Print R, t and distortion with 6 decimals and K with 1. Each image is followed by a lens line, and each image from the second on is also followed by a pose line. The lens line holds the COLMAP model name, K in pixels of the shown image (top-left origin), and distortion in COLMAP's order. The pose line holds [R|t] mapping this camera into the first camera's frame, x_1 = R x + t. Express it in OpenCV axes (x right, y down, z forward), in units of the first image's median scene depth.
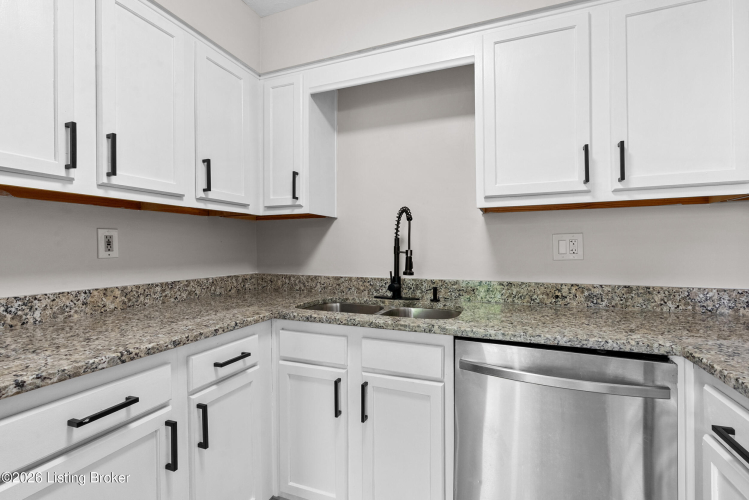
lens RADIAL K [[343.0, 0, 376.6], [0, 343.0, 248.3], [0, 0, 1]] dist [-0.008698, 0.003129]
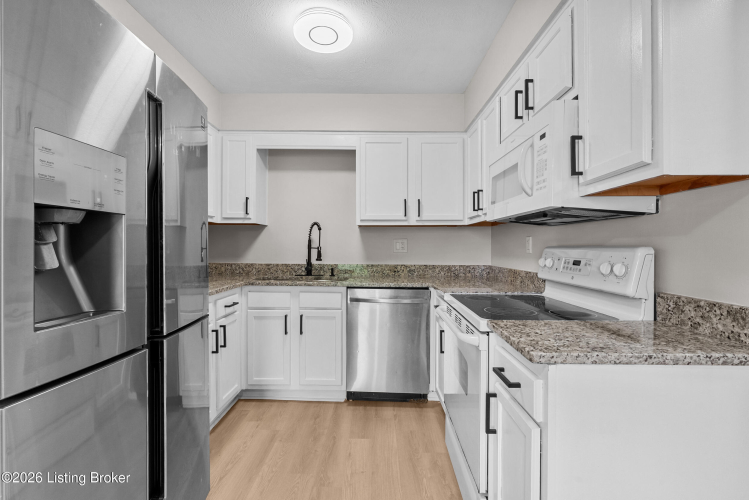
lens RADIAL K [[343.0, 0, 377.9], [0, 343.0, 248.5], [0, 0, 1]] dist [-0.008698, 0.003129]
pose [[0.930595, 0.006065, 0.366000, -0.273885], [-0.008700, 0.999947, 0.005550, 0.001592], [-0.365947, -0.008349, 0.930598, -0.766846]]
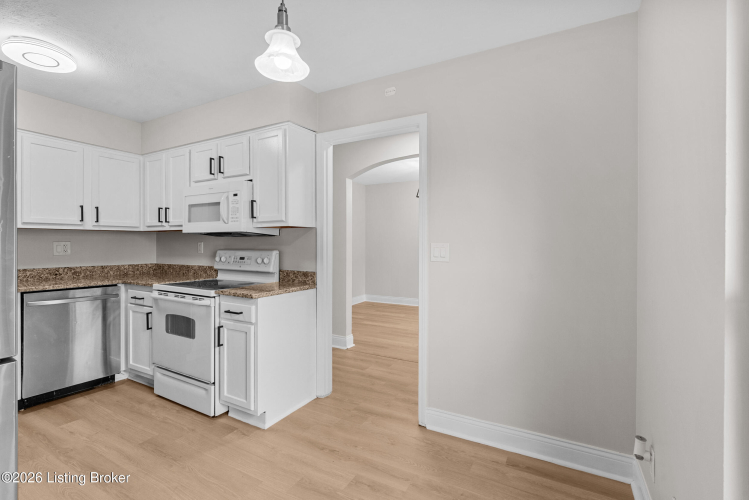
lens RADIAL K [[343.0, 0, 375.4], [0, 343.0, 243.5], [0, 0, 1]] dist [-0.008698, 0.003129]
pose [[0.126068, 0.006029, 0.992003, -1.138755], [-0.005366, 0.999971, -0.005396, -0.031850], [-0.992007, -0.004643, 0.126096, -1.010024]]
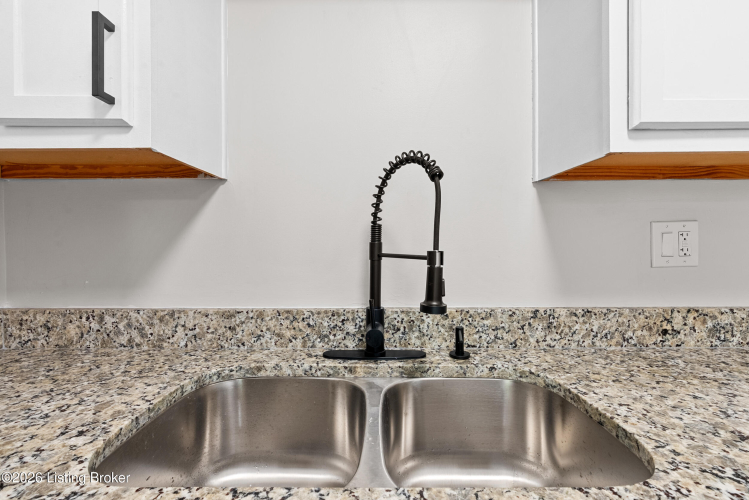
lens RADIAL K [[343.0, 0, 376.1], [0, 343.0, 246.9], [0, 0, 1]] dist [-0.008698, 0.003129]
pose [[0.930282, -0.004245, 0.366820, -0.123248], [0.000772, 0.999953, 0.009613, -0.004837], [-0.366844, -0.008660, 0.930242, 0.644202]]
